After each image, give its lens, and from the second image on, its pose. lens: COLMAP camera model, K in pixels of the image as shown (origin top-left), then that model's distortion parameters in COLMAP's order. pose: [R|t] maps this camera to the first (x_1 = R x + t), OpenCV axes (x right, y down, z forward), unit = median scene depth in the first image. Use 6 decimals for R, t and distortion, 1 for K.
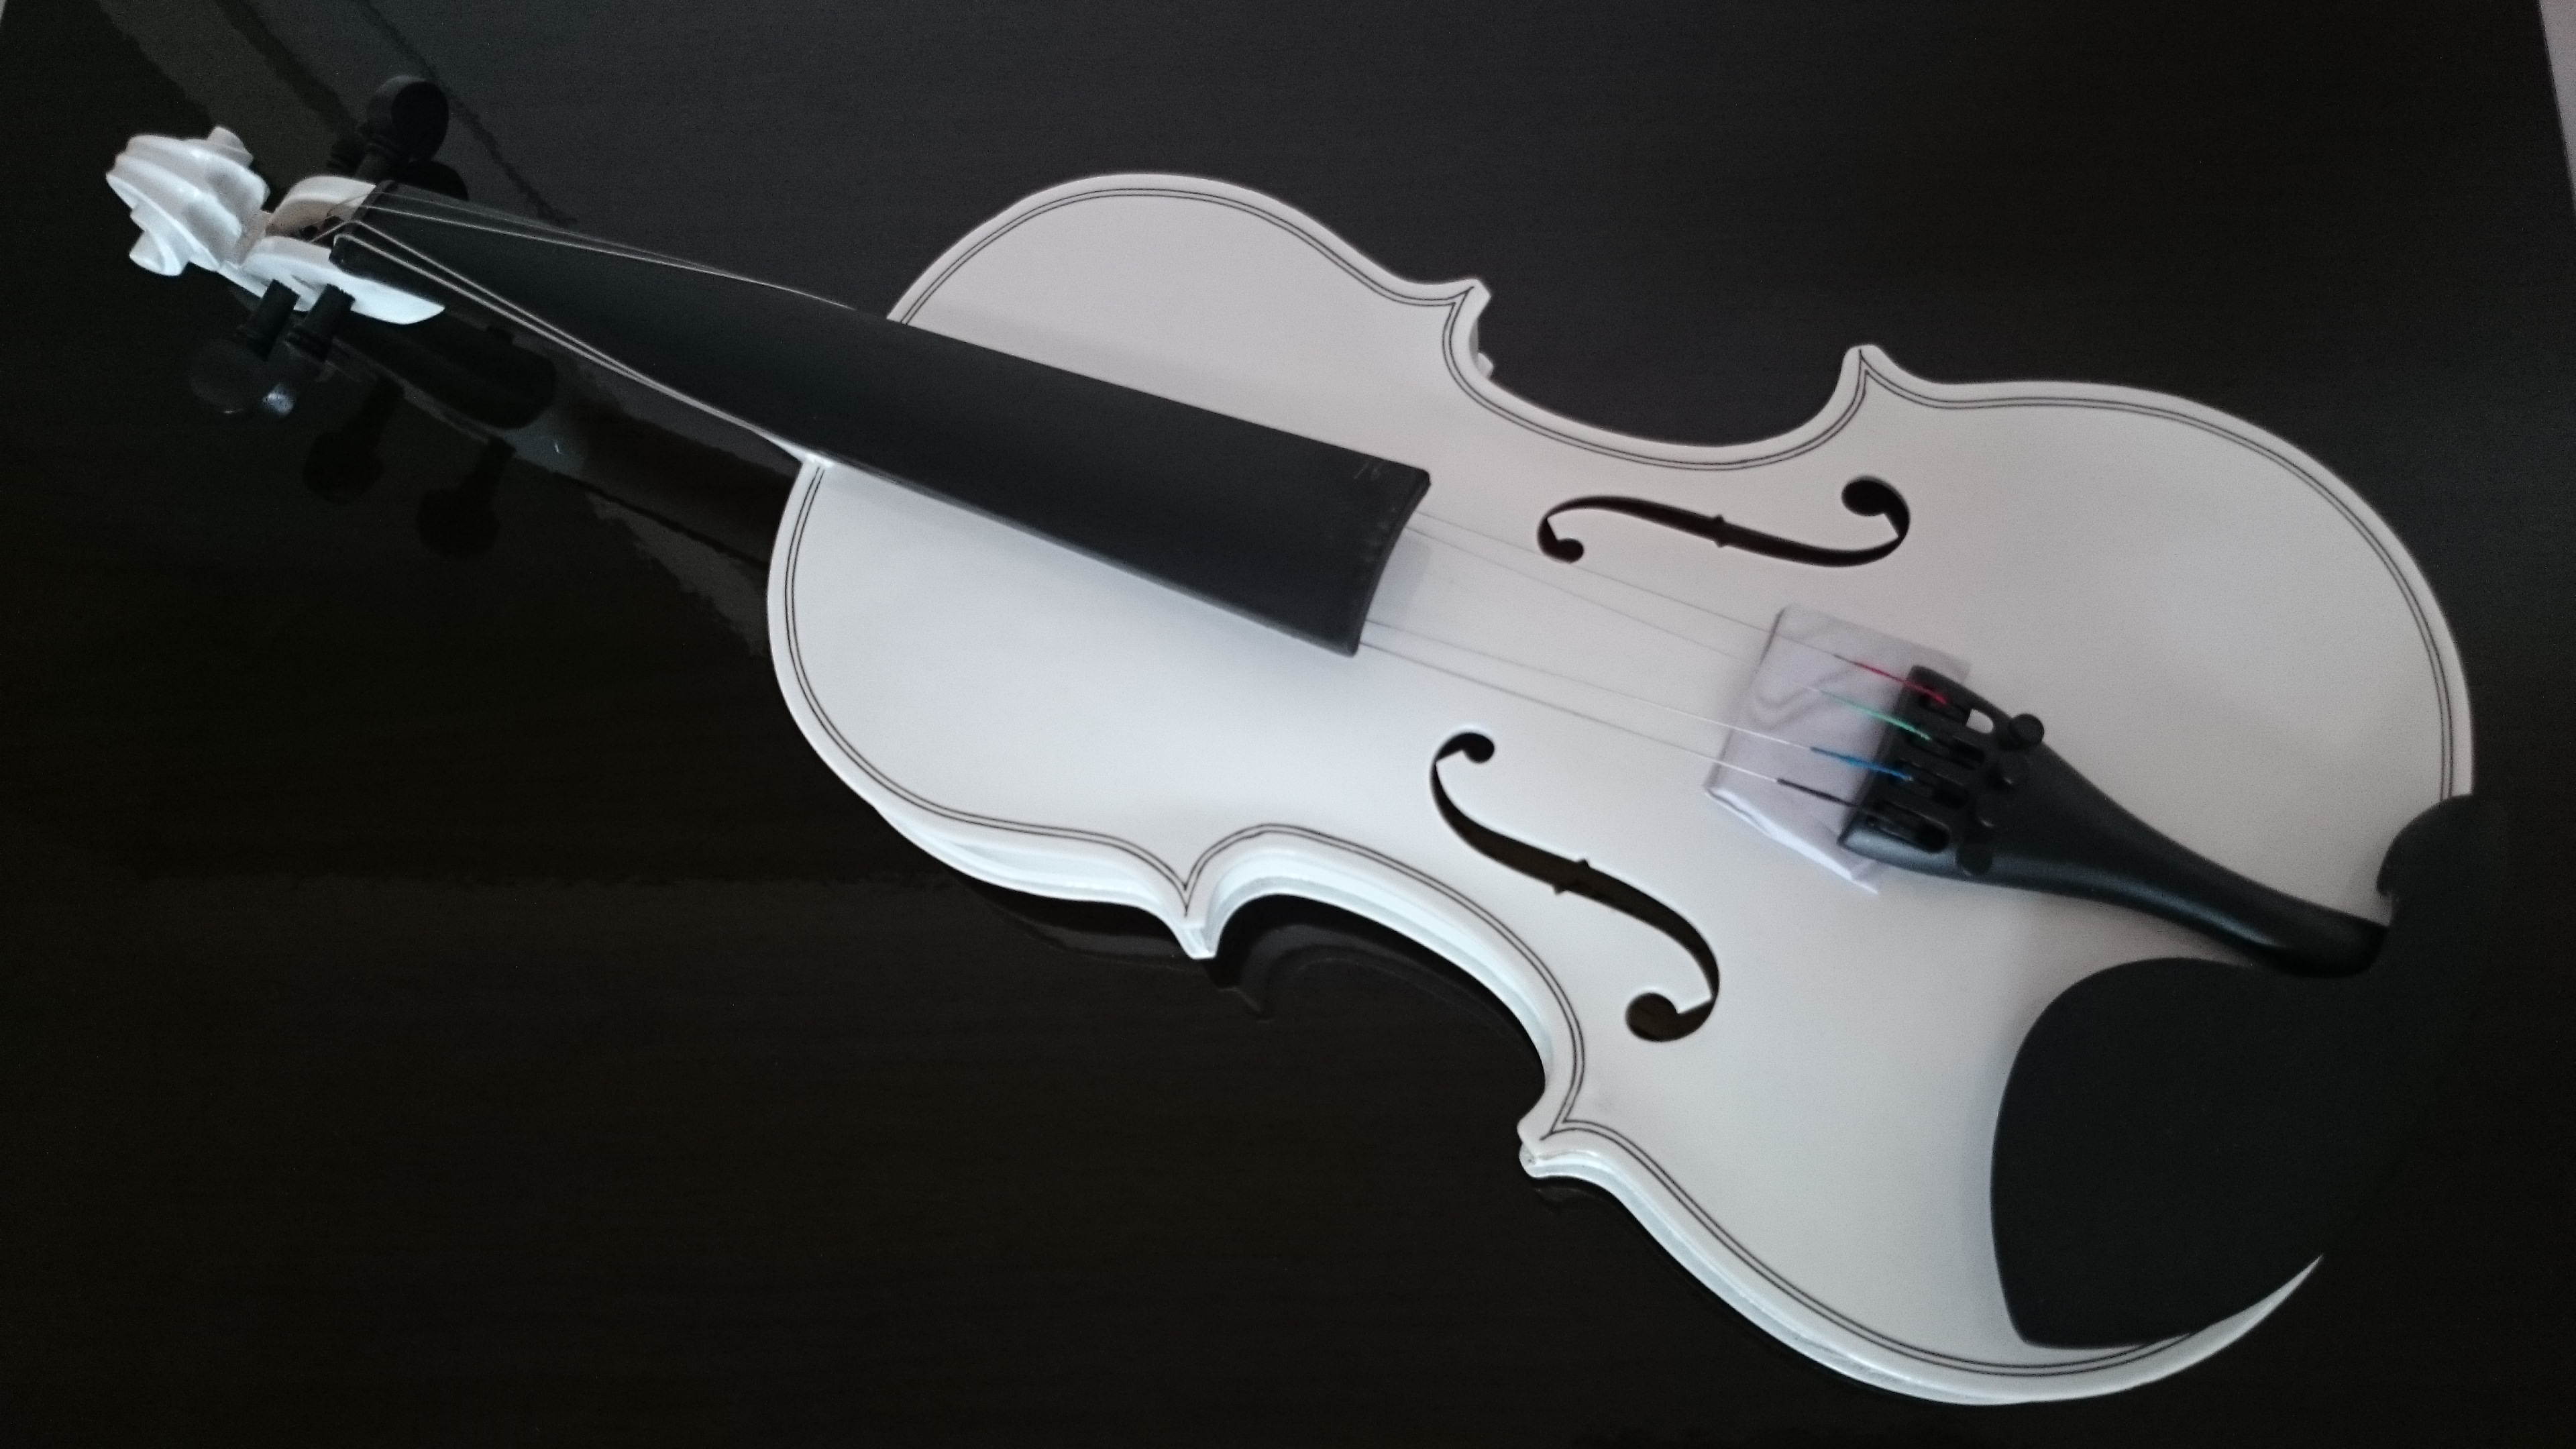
lens RADIAL K [[2162.8, 0, 1288.0], [0, 2162.8, 724.5], [0, 0, 1]] dist [0.067592, -0.003641]
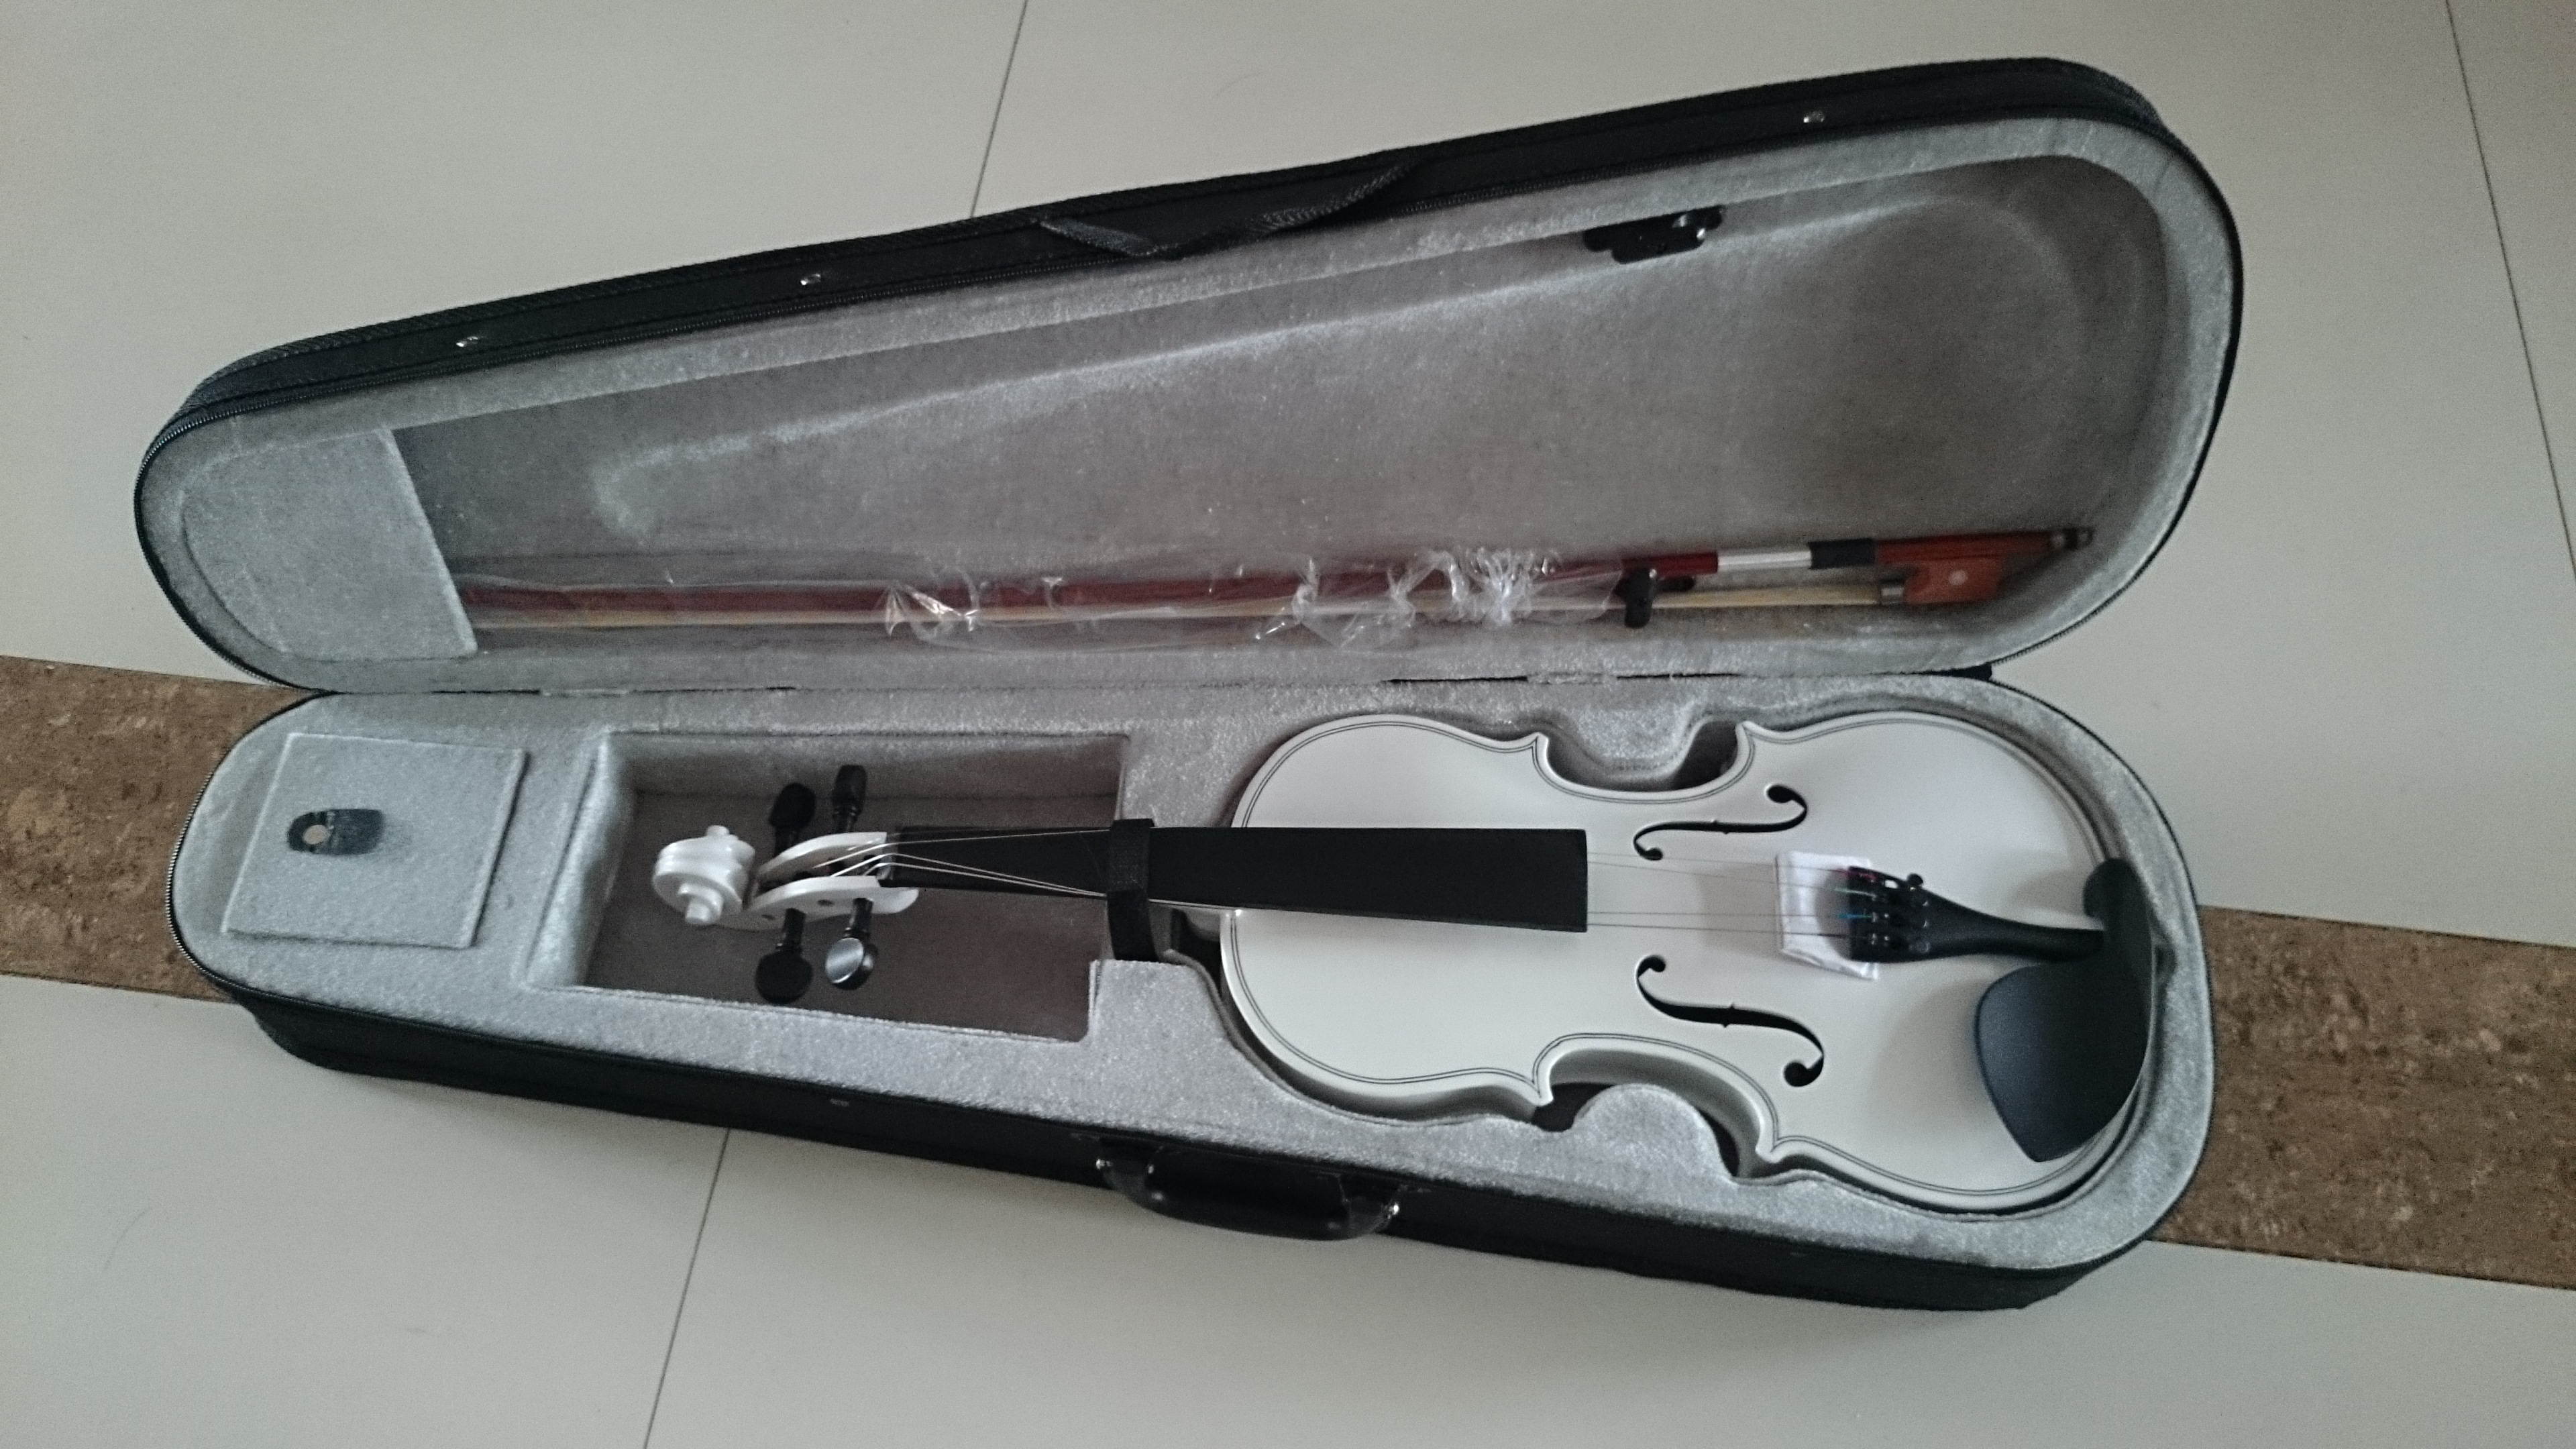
lens RADIAL K [[2162.8, 0, 1288.0], [0, 2162.8, 724.5], [0, 0, 1]] dist [0.067592, -0.003641]
pose [[0.920774, -0.207200, 0.330519, -0.751906], [0.279771, 0.941206, -0.189364, 0.078284], [-0.271851, 0.266831, 0.924607, -0.663114]]
